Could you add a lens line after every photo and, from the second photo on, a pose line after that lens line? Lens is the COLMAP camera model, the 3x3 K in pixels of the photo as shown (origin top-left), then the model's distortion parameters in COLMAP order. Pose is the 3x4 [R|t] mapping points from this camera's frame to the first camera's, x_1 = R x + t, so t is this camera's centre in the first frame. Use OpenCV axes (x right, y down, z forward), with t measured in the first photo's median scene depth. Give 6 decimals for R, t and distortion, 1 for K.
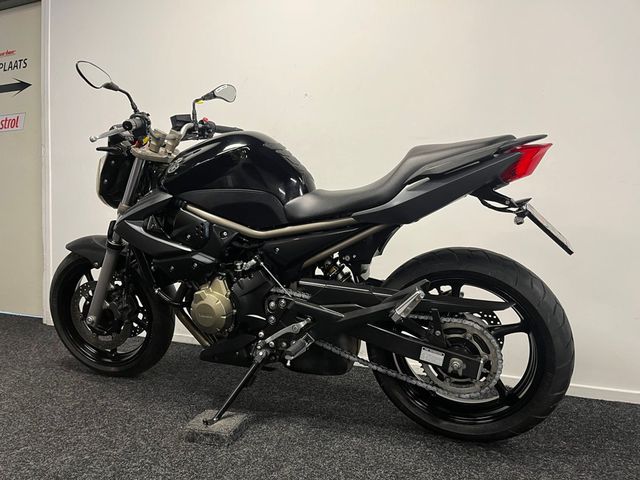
lens RADIAL K [[482.3, 0, 318.0], [0, 482.3, 239.2], [0, 0, 1]] dist [0.025154, -0.007641]
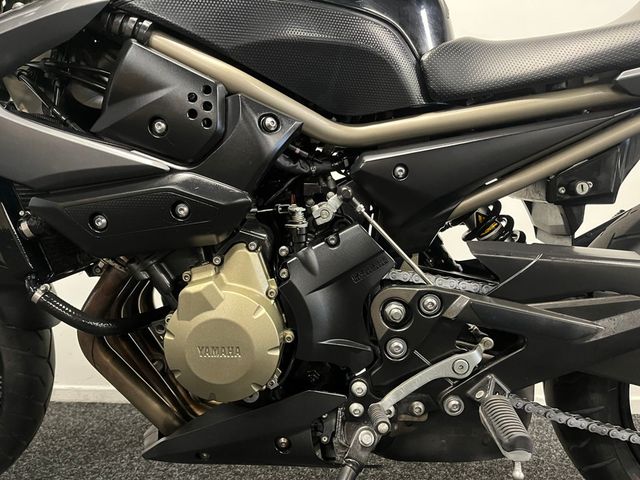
lens RADIAL K [[482.3, 0, 321.0], [0, 482.3, 240.7], [0, 0, 1]] dist [0.025154, -0.007641]
pose [[0.945813, -0.012567, 0.324468, -0.291777], [0.009350, 0.999890, 0.011472, 0.077601], [-0.324577, -0.007816, 0.945827, 0.682943]]
